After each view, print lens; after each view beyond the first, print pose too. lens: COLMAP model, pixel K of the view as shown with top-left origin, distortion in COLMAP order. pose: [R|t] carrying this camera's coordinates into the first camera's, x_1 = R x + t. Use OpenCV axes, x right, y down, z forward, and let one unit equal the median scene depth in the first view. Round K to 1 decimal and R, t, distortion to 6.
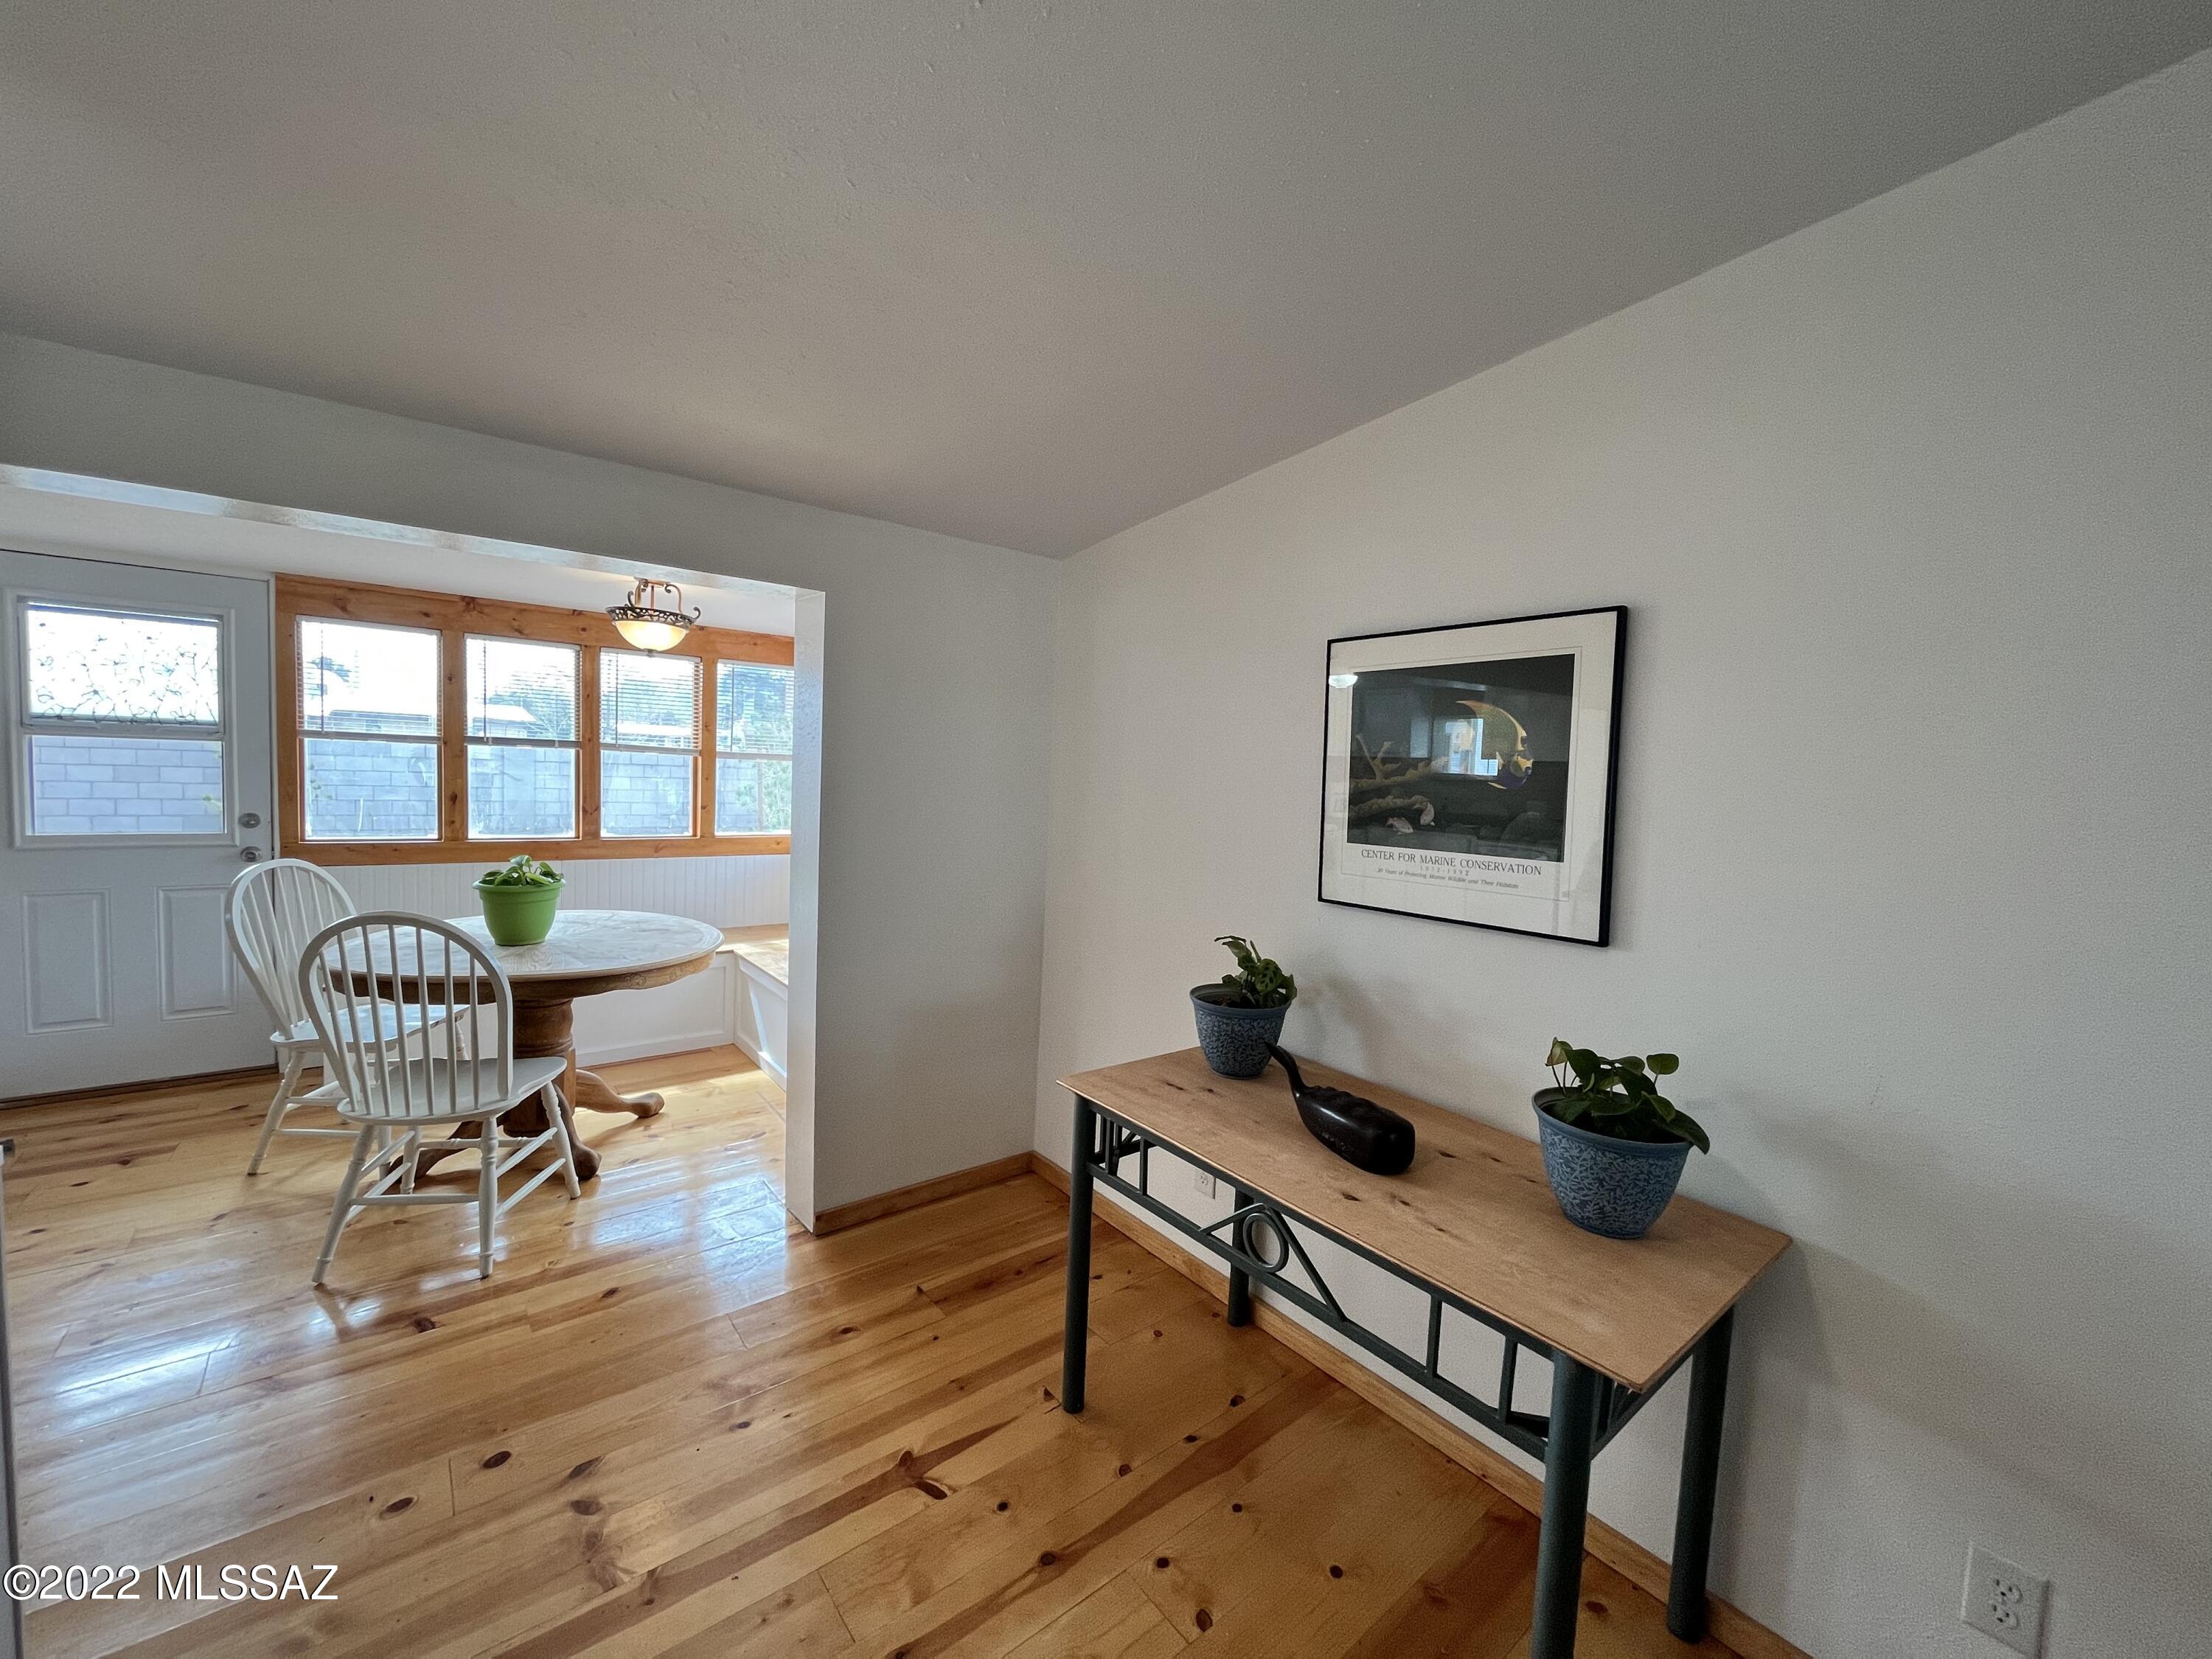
lens RADIAL K [[878.8, 0, 1109.6], [0, 878.8, 827.9], [0, 0, 1]] dist [-0.004081, -0.001213]
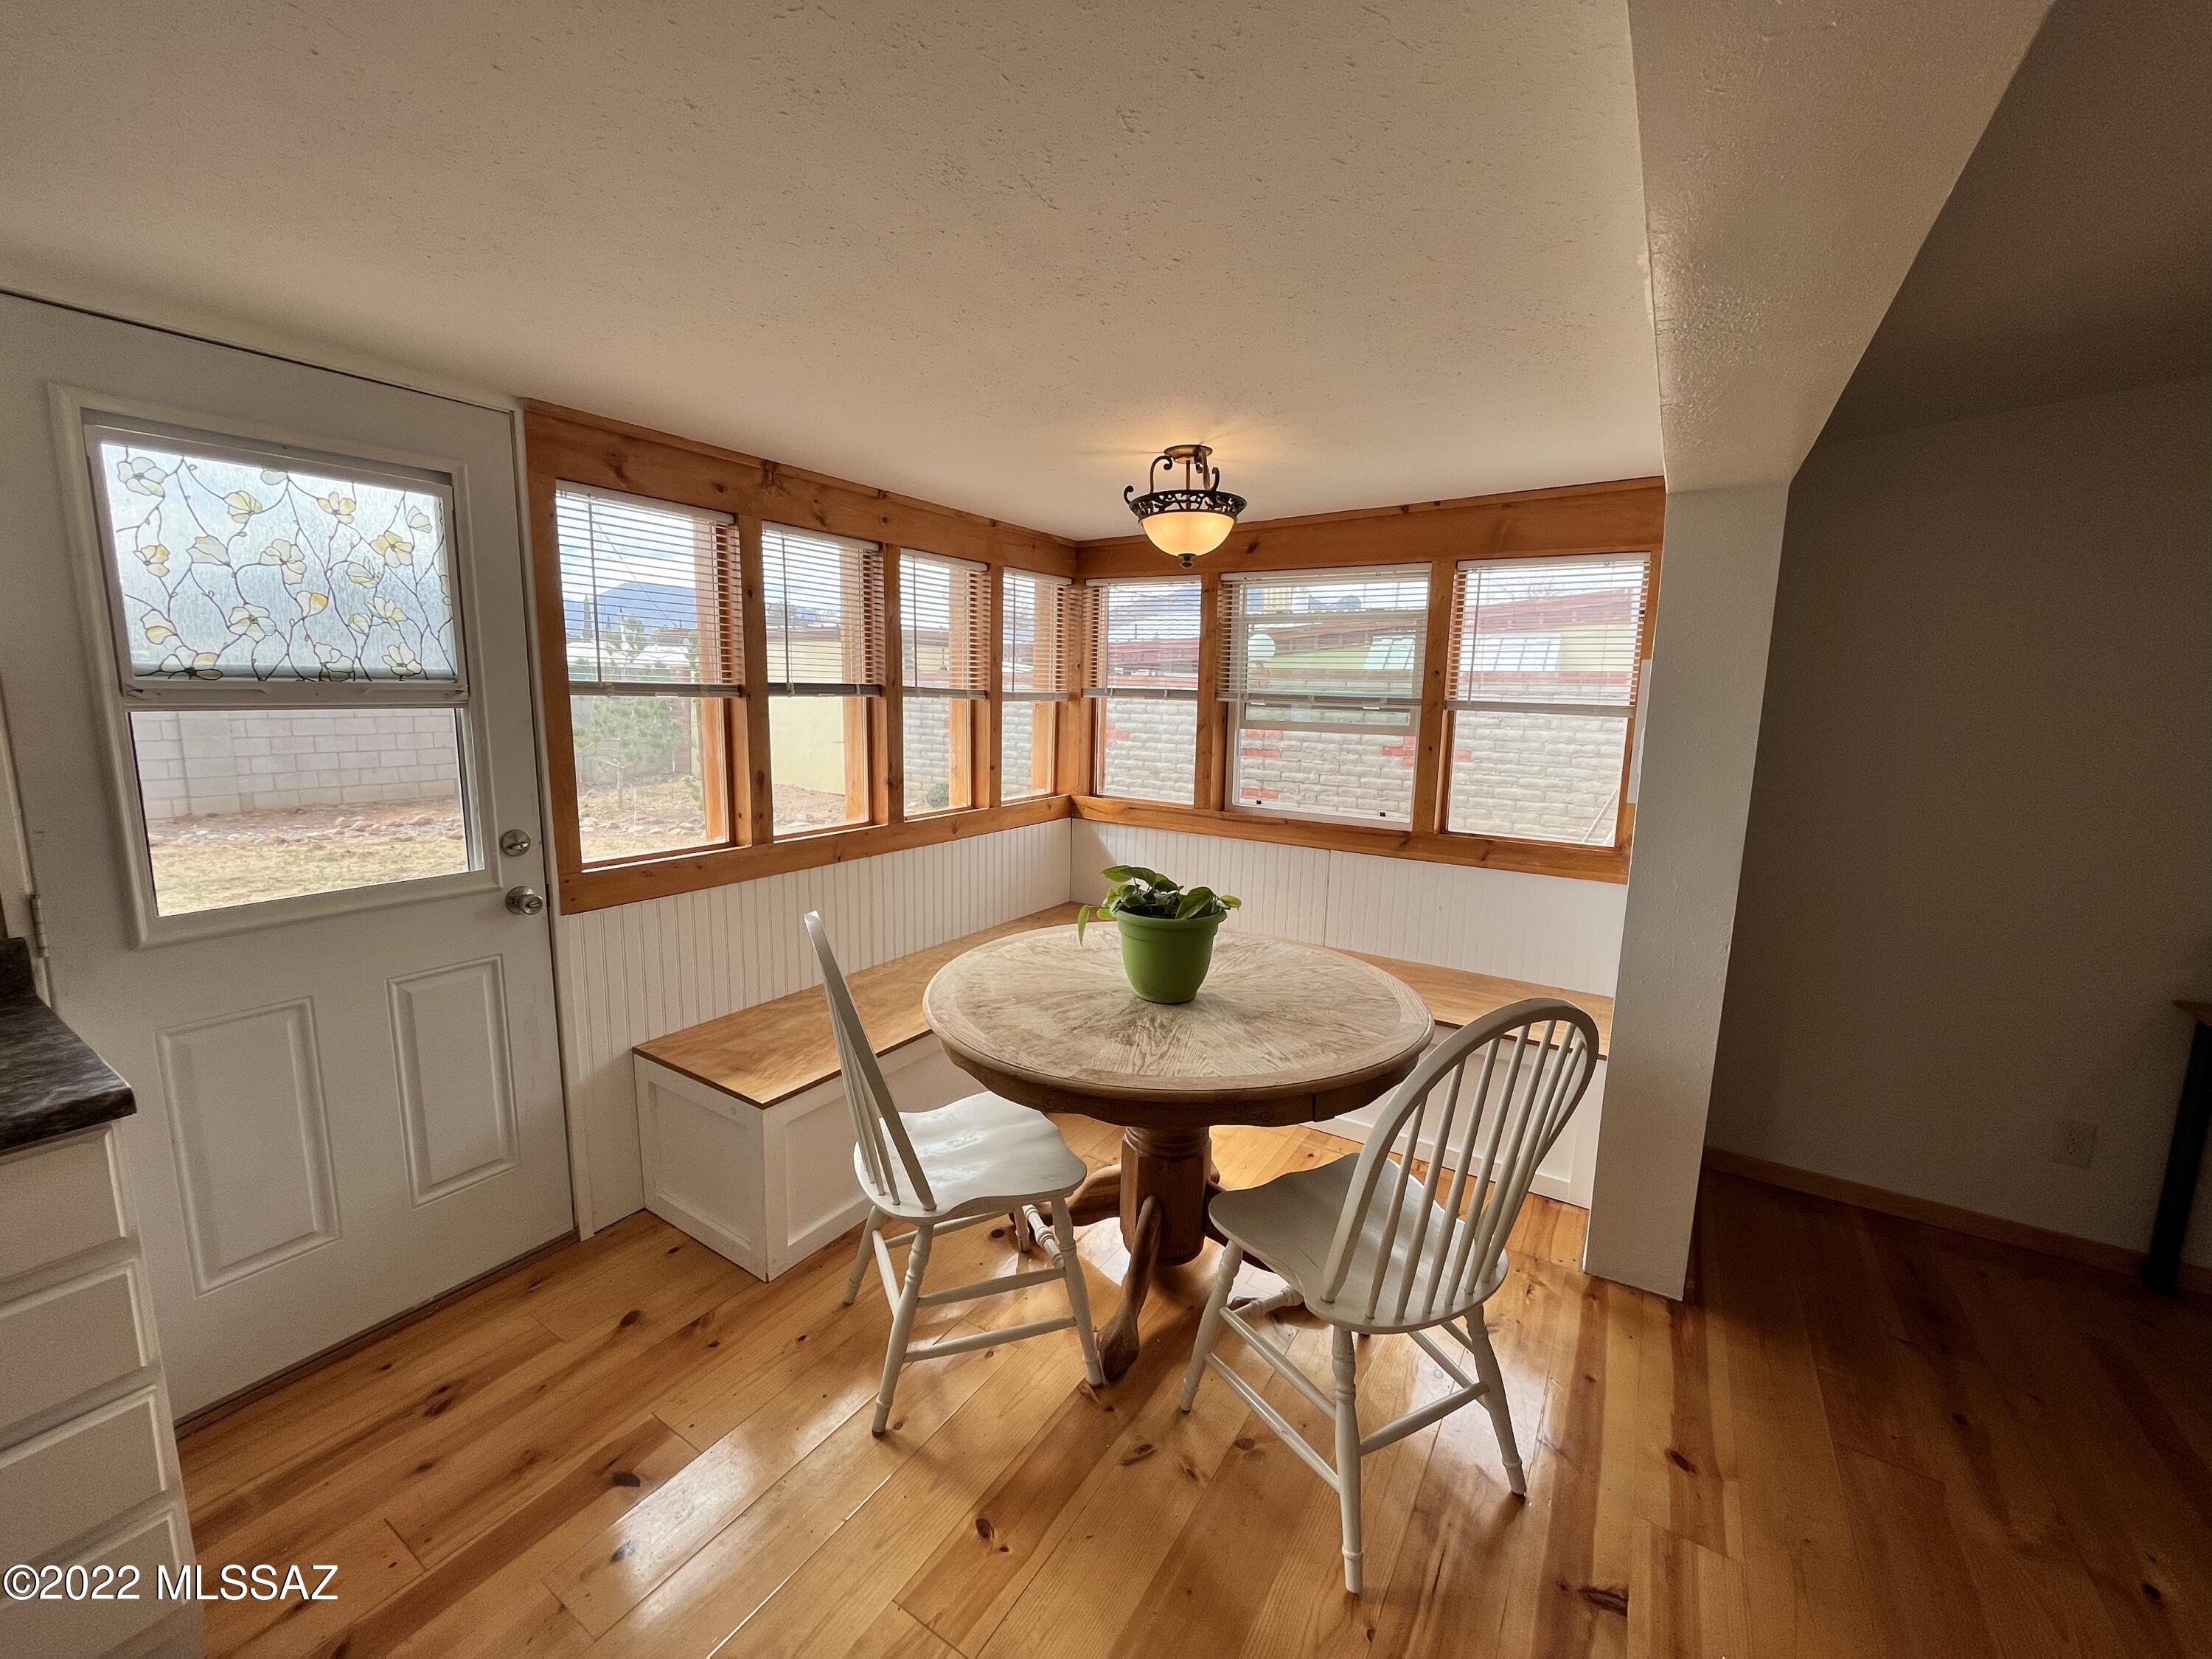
lens RADIAL K [[878.8, 0, 1100.5], [0, 878.8, 823.9], [0, 0, 1]] dist [-0.004081, -0.001213]
pose [[0.945170, -0.071149, 0.318734, -0.823569], [0.038094, 0.993336, 0.108774, -0.071549], [-0.324349, -0.090668, 0.941582, 0.339260]]
